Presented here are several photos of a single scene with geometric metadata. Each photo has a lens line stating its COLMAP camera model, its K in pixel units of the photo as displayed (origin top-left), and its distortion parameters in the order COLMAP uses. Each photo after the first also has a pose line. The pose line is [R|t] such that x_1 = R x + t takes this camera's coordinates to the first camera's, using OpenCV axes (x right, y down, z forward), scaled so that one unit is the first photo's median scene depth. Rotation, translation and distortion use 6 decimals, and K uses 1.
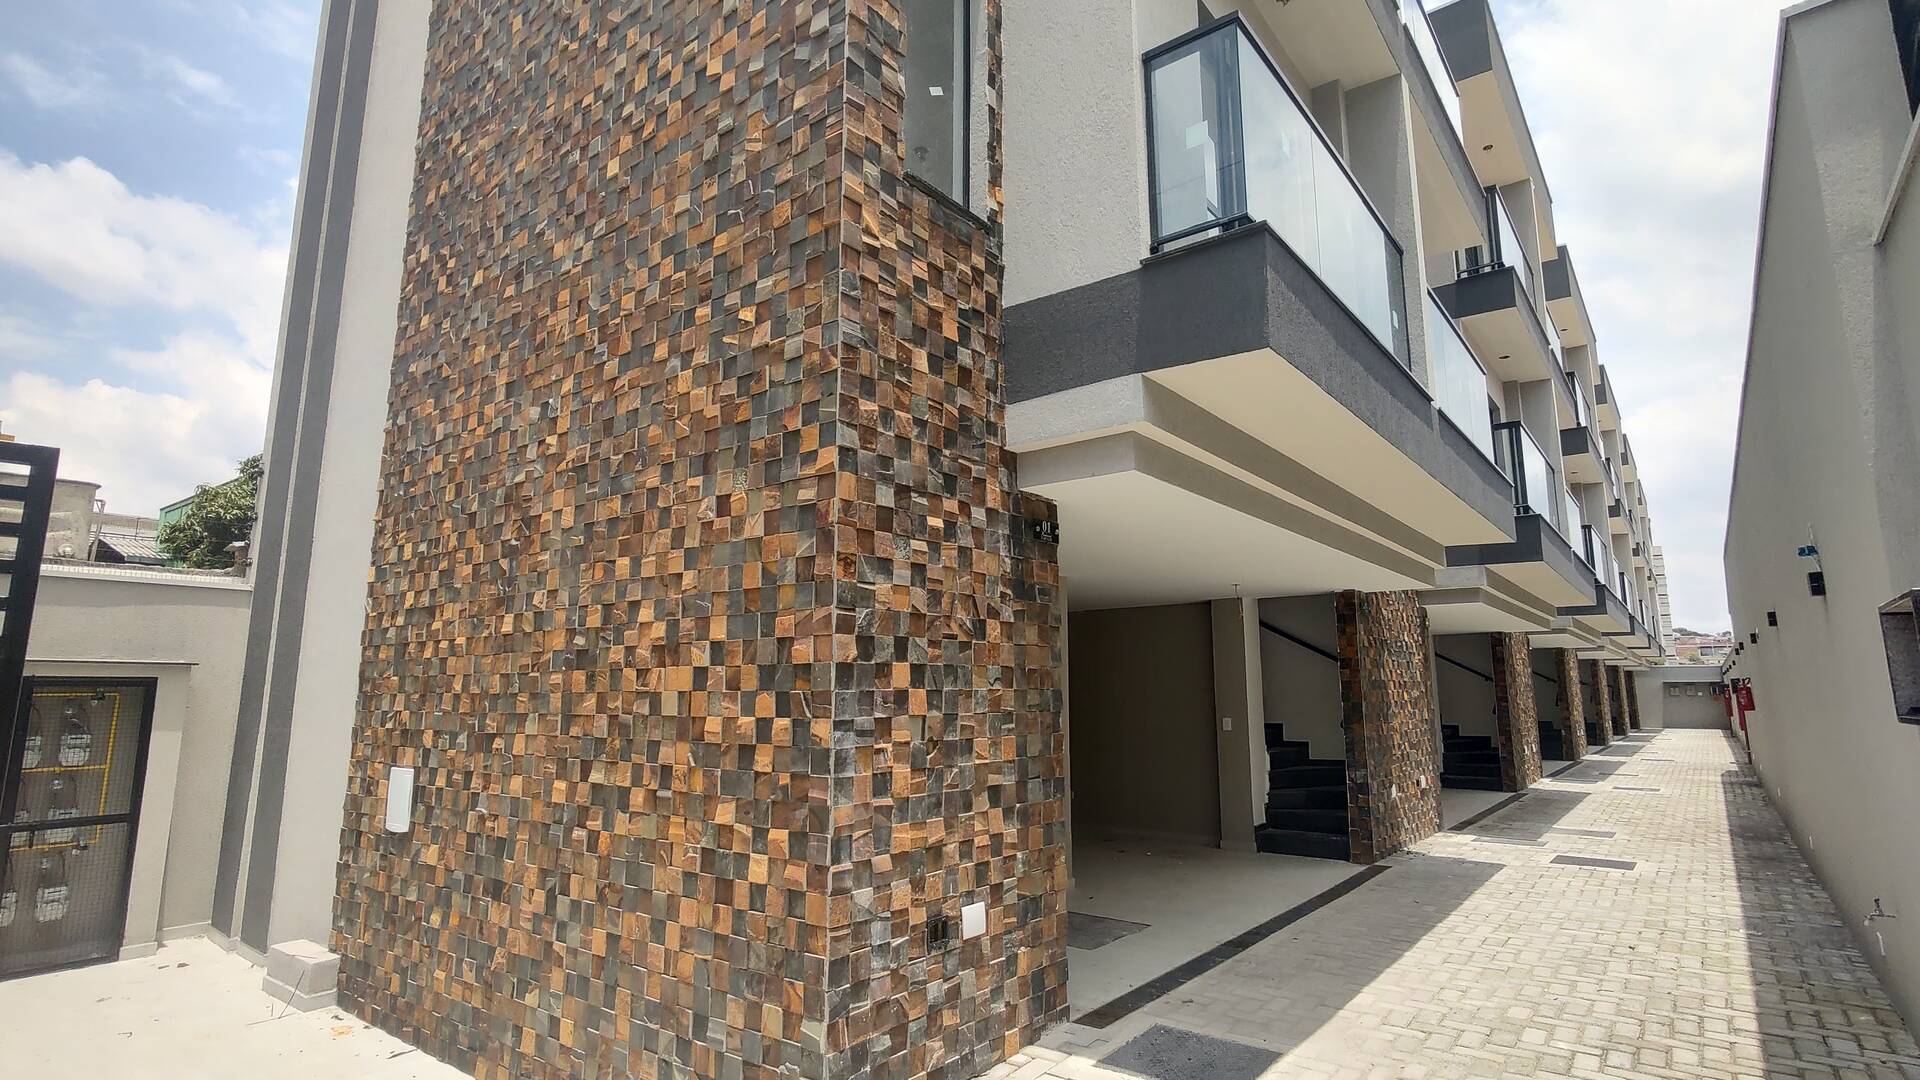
lens RADIAL K [[937.8, 0, 971.5], [0, 937.8, 531.4], [0, 0, 1]] dist [-0.001320, 0.001858]
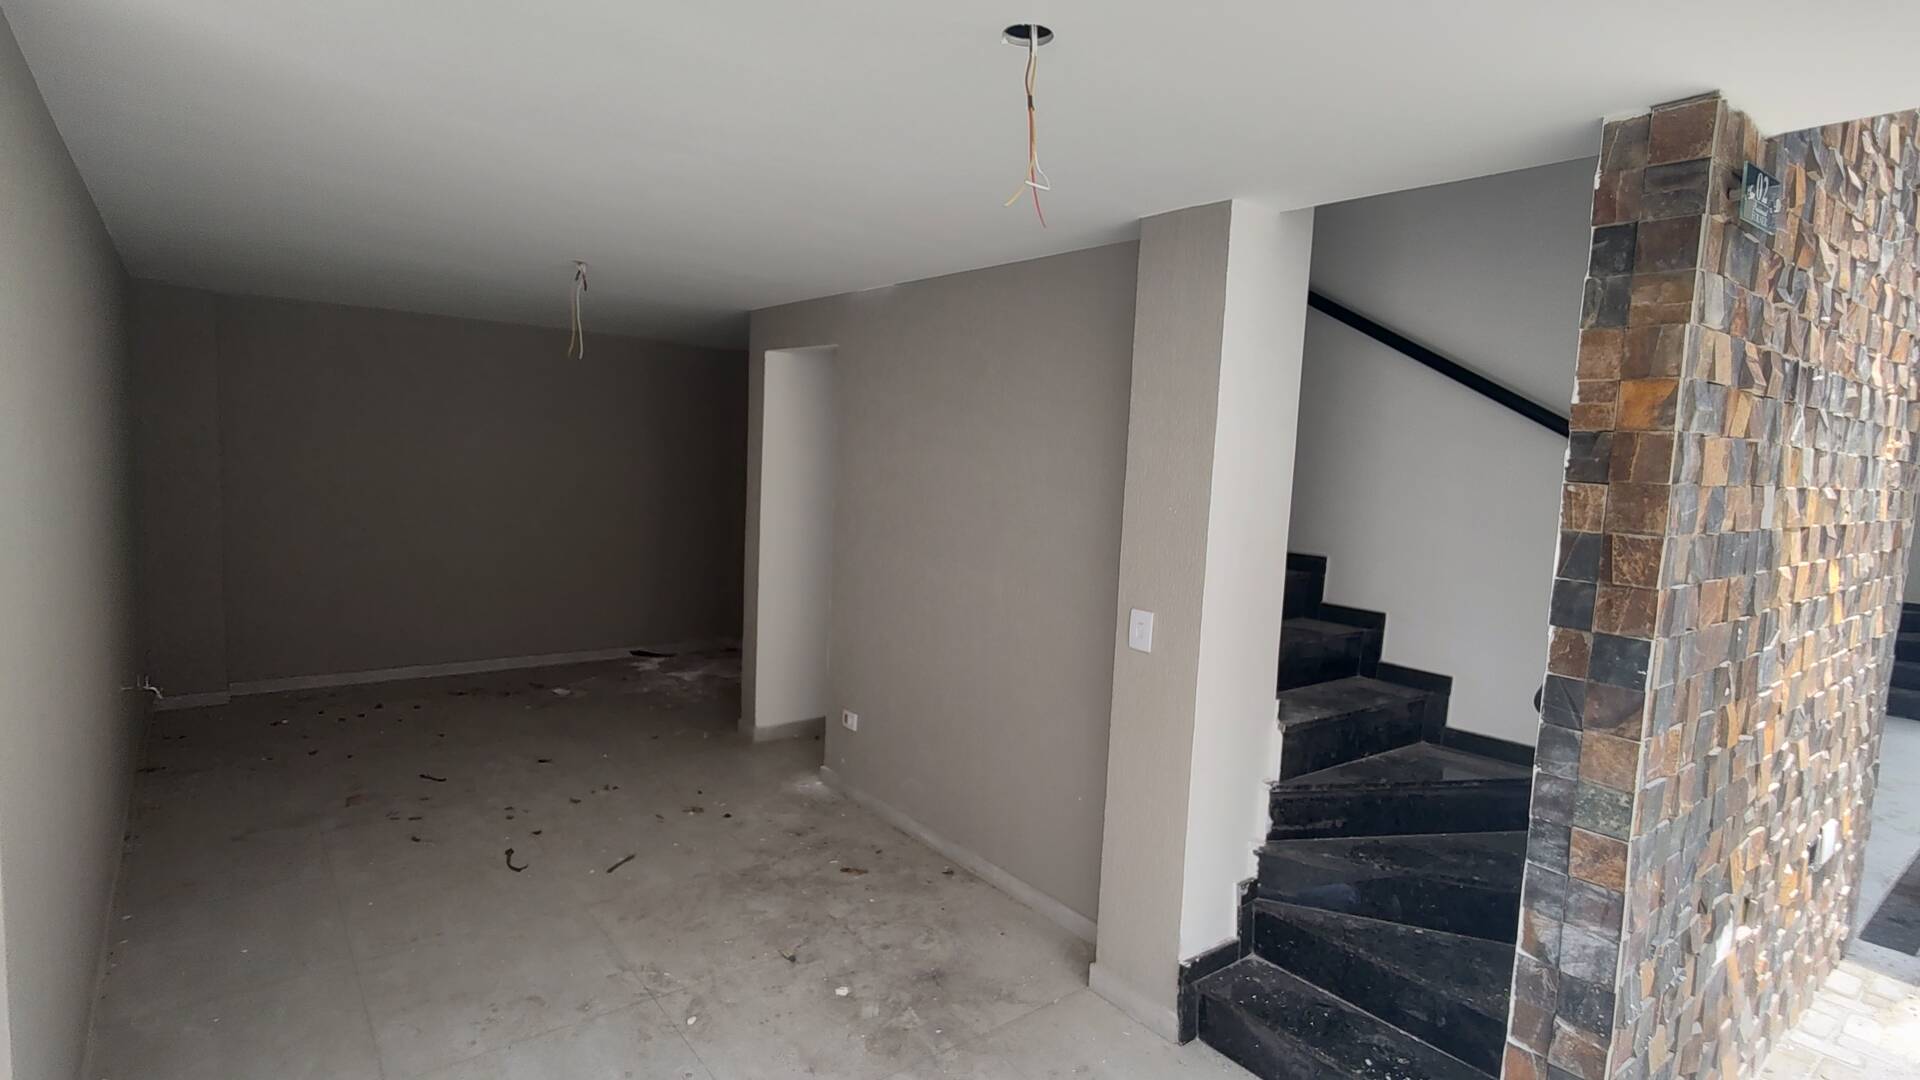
lens RADIAL K [[961.4, 0, 962.7], [0, 961.4, 536.9], [0, 0, 1]] dist [-0.012534, 0.014725]
pose [[0.970837, 0.068665, -0.229696, 0.313990], [-0.007395, 0.966227, 0.257587, 0.104312], [0.239626, -0.248376, 0.938557, 0.766285]]
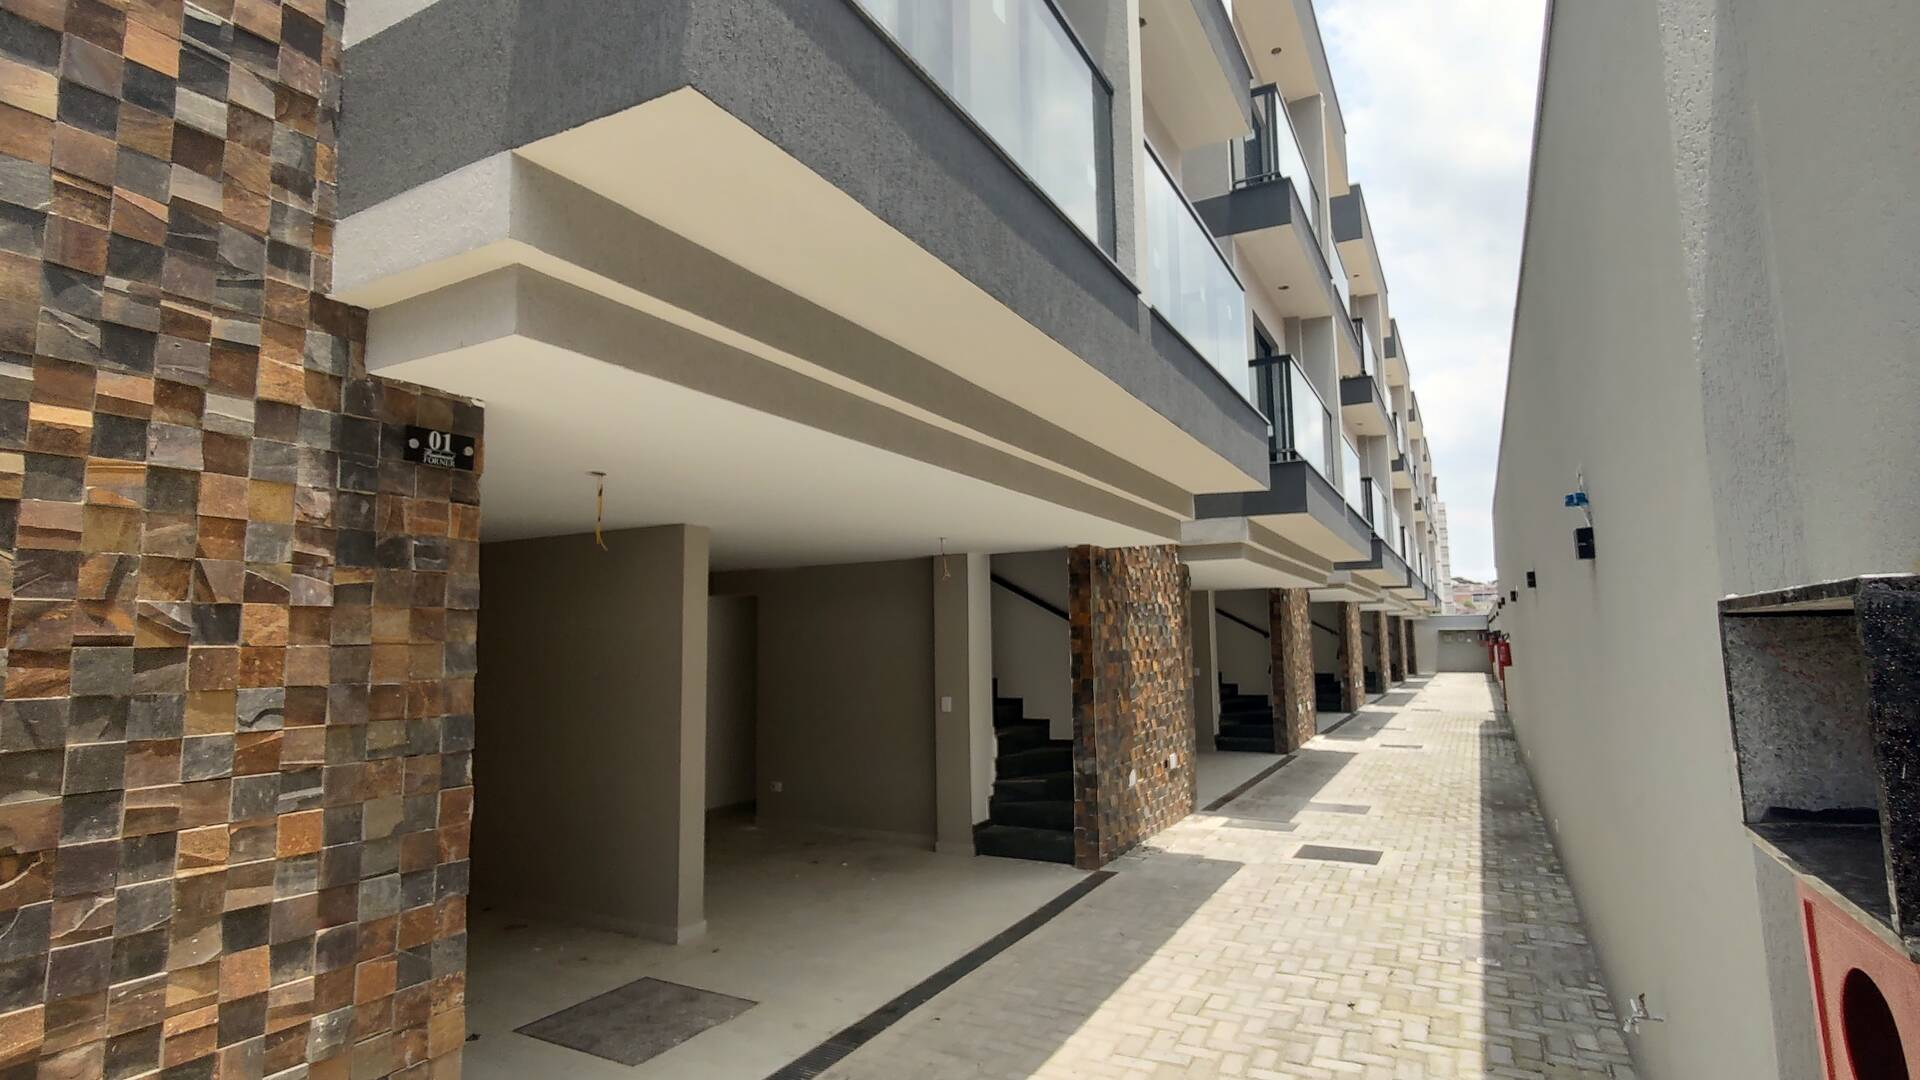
lens RADIAL K [[950.1, 0, 964.7], [0, 950.1, 533.4], [0, 0, 1]] dist [-0.004401, -0.000132]
pose [[0.986268, 0.006380, 0.165027, 0.162615], [-0.015549, 0.998402, 0.054328, 0.008103], [-0.164417, -0.056148, 0.984792, 0.190252]]
